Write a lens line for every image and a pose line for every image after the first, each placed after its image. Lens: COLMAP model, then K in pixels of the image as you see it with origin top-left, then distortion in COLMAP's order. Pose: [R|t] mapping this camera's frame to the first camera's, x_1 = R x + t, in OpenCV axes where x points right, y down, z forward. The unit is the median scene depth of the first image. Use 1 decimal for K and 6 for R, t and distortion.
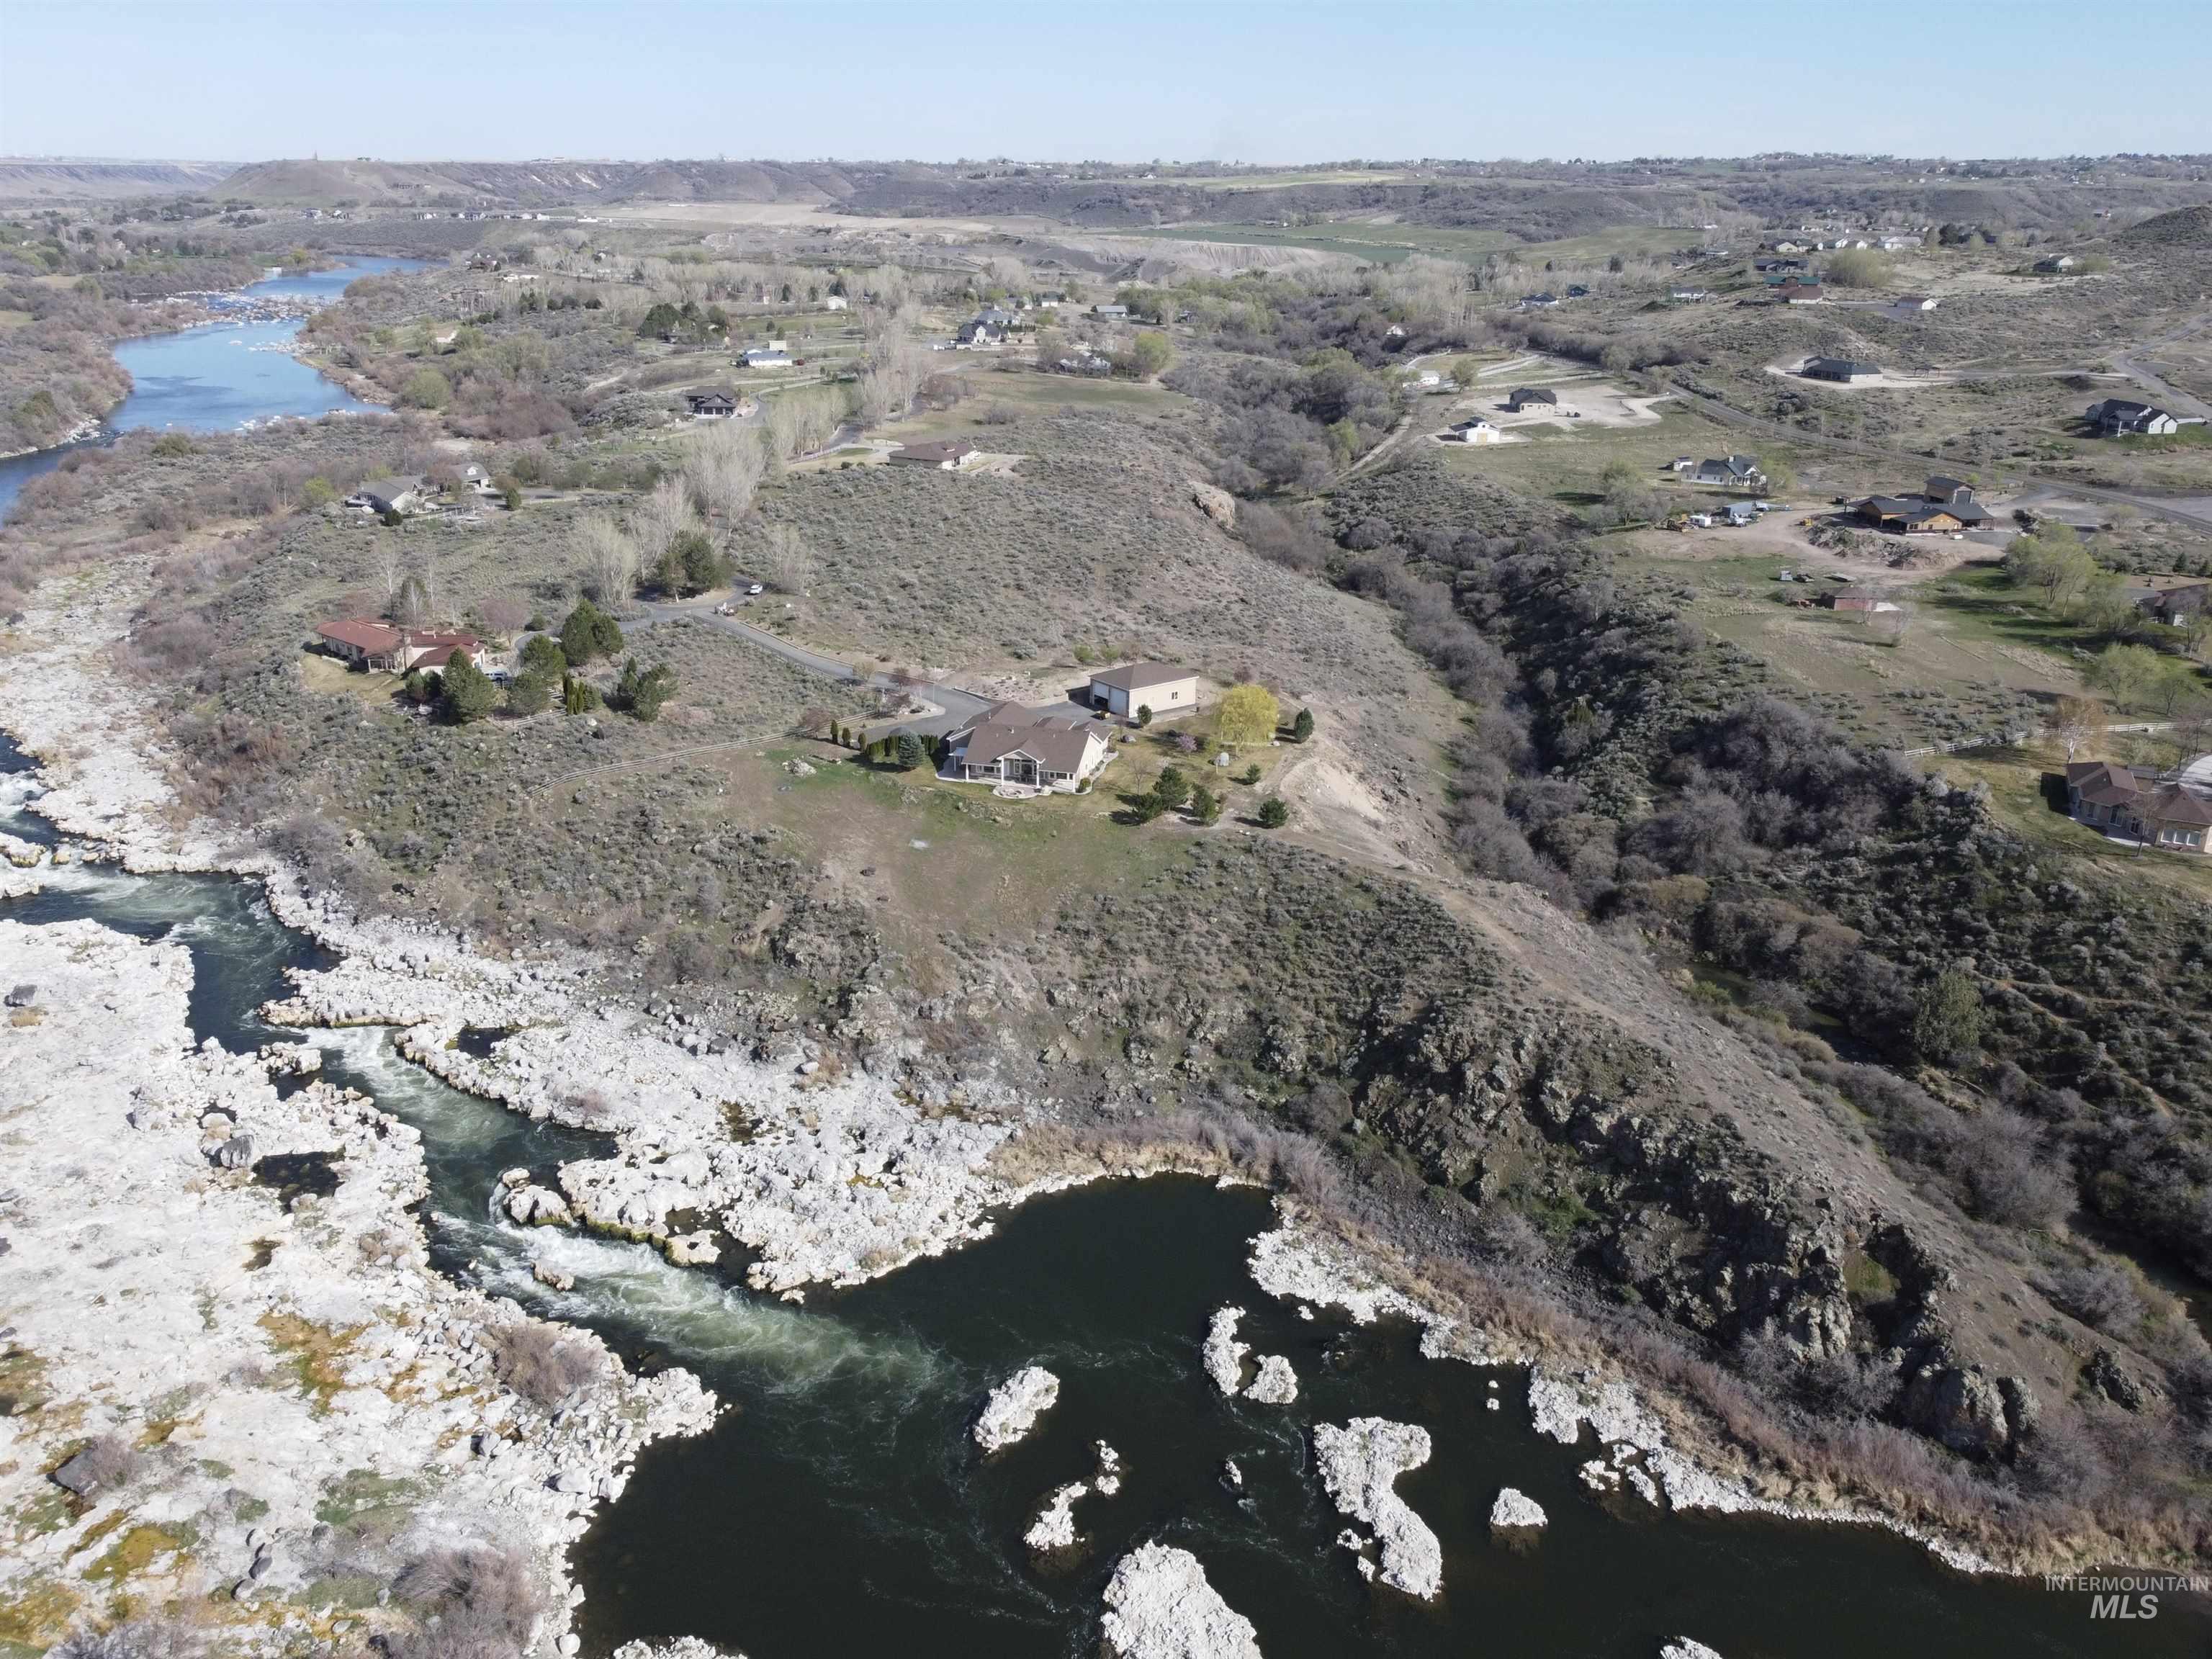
lens RADIAL K [[1767.3, 0, 1102.7], [0, 1767.3, 831.8], [0, 0, 1]] dist [0.000756, -0.005429]
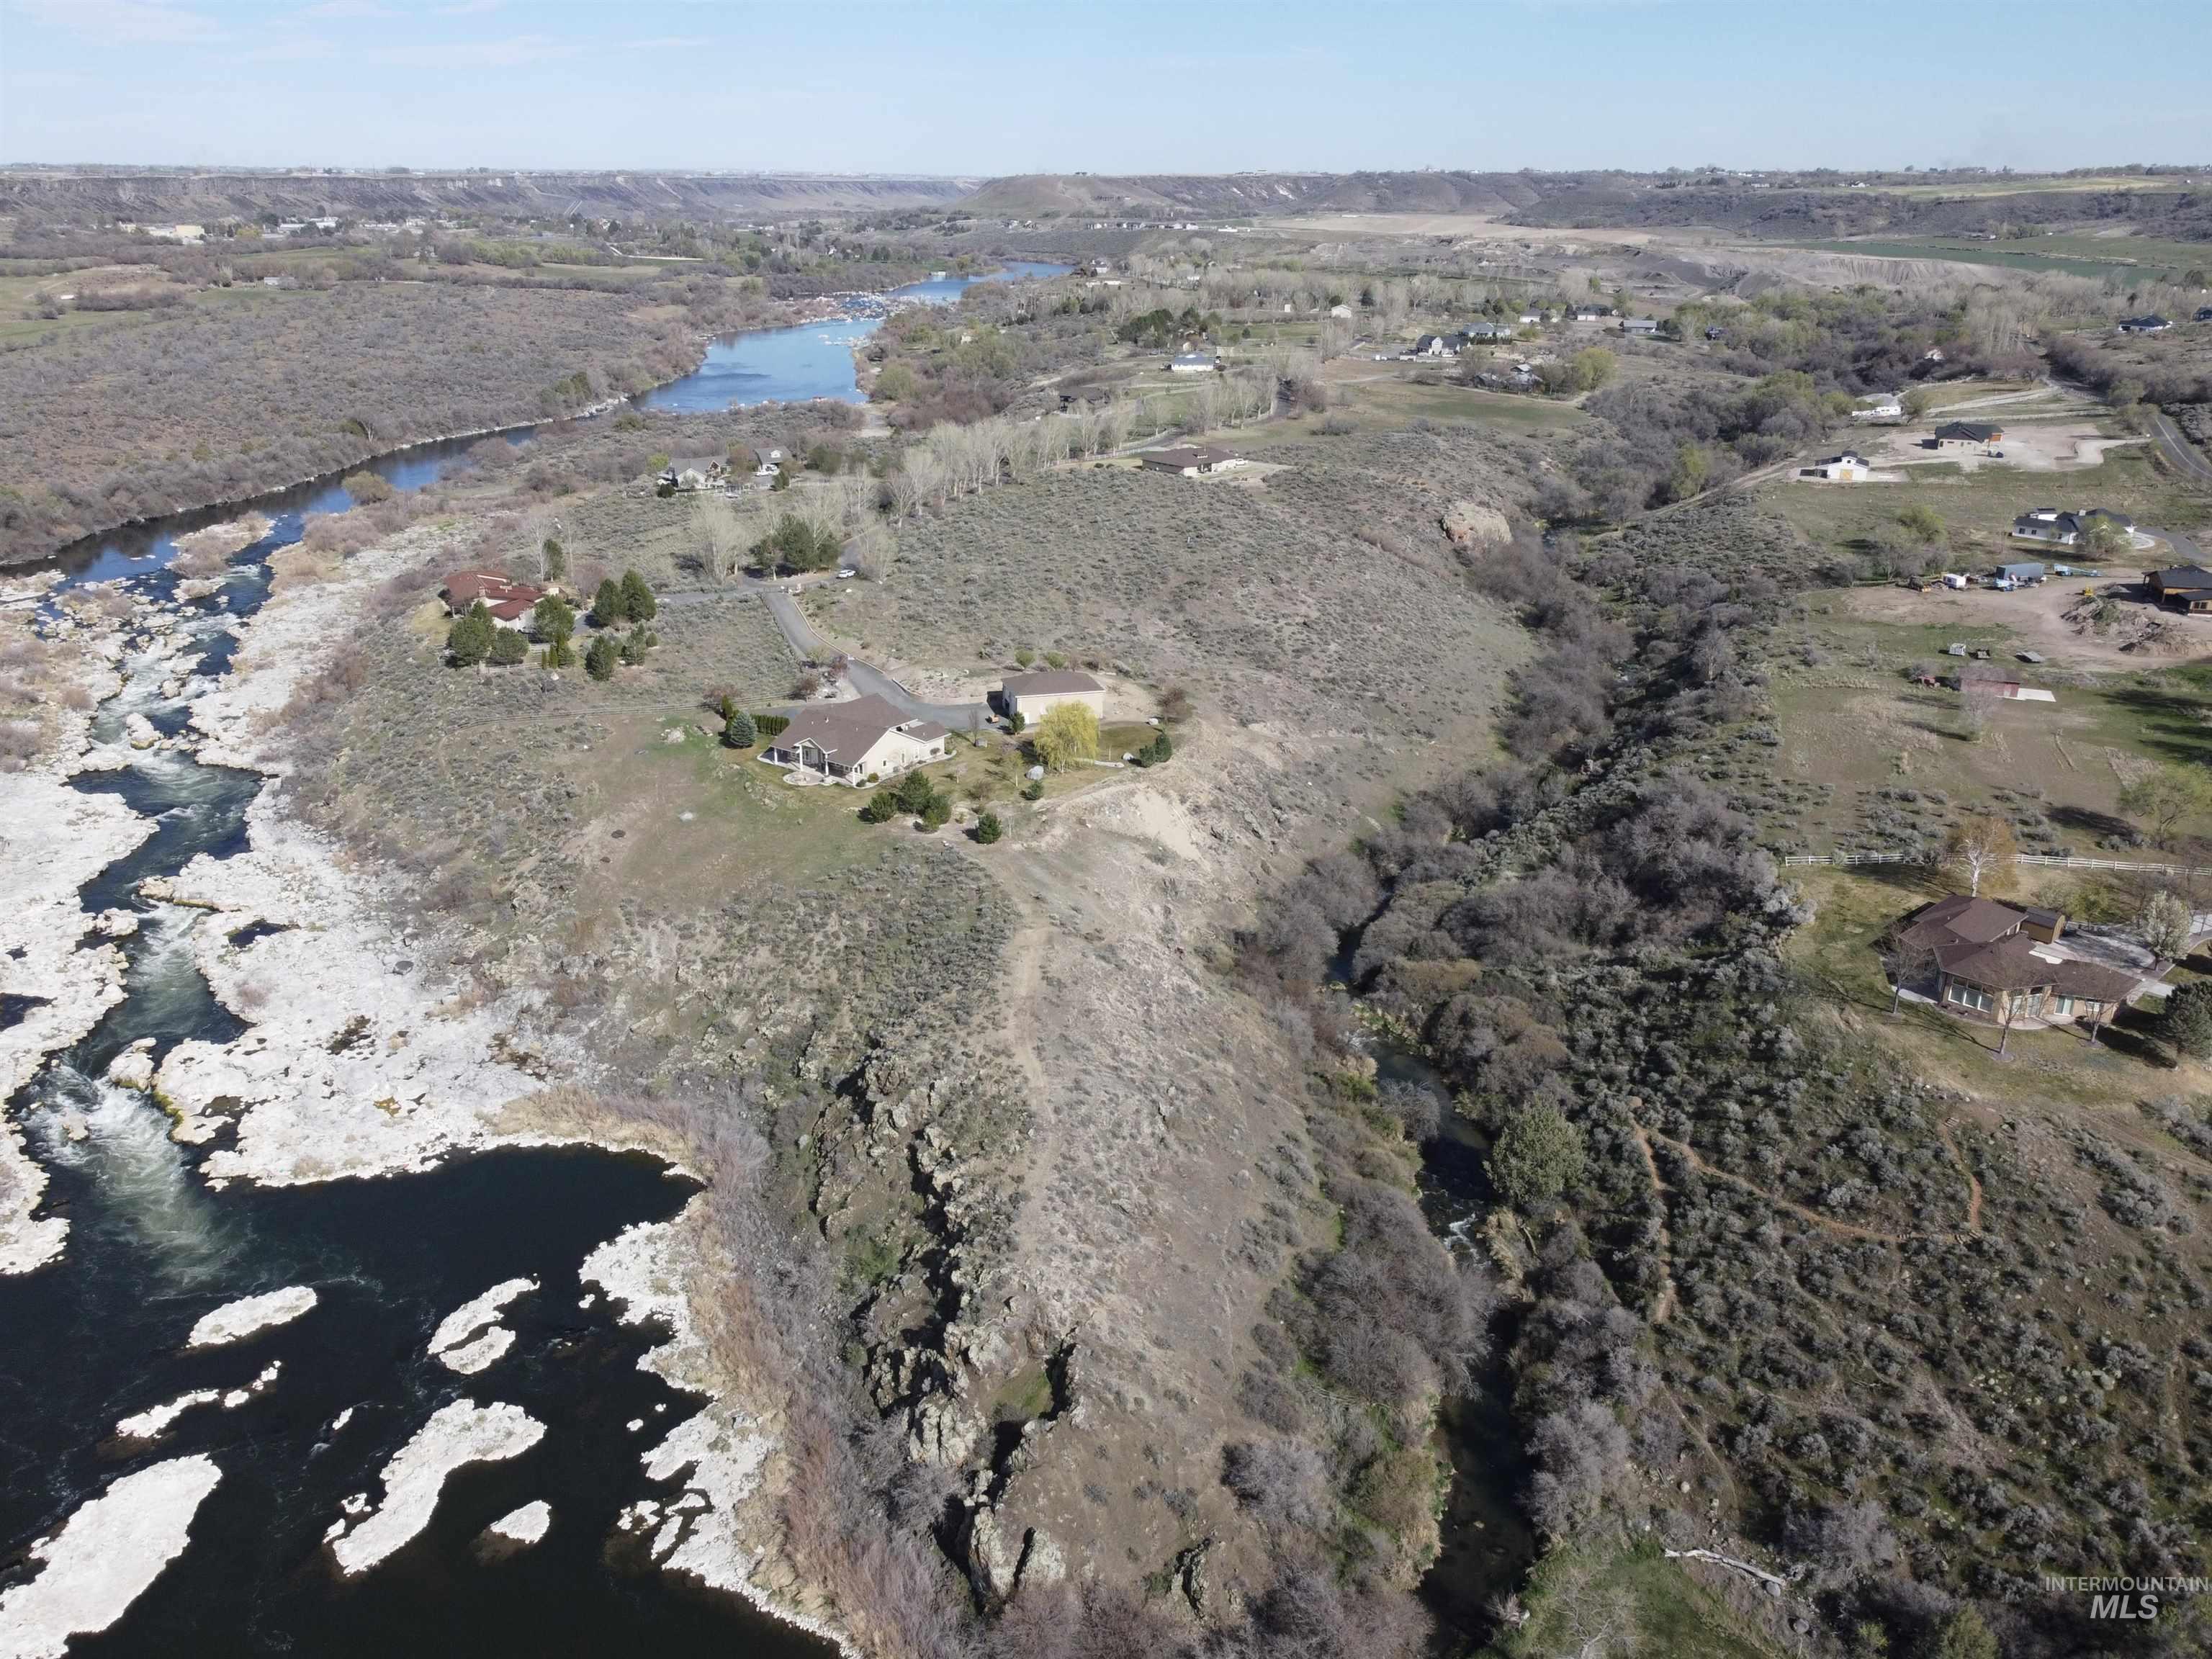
lens RADIAL K [[1767.3, 0, 1102.7], [0, 1767.3, 831.8], [0, 0, 1]] dist [0.000756, -0.005429]
pose [[0.923644, 0.125564, -0.362098, 0.445208], [-0.127664, 0.991650, 0.018227, -0.030169], [0.361363, 0.029391, 0.931962, 0.099642]]
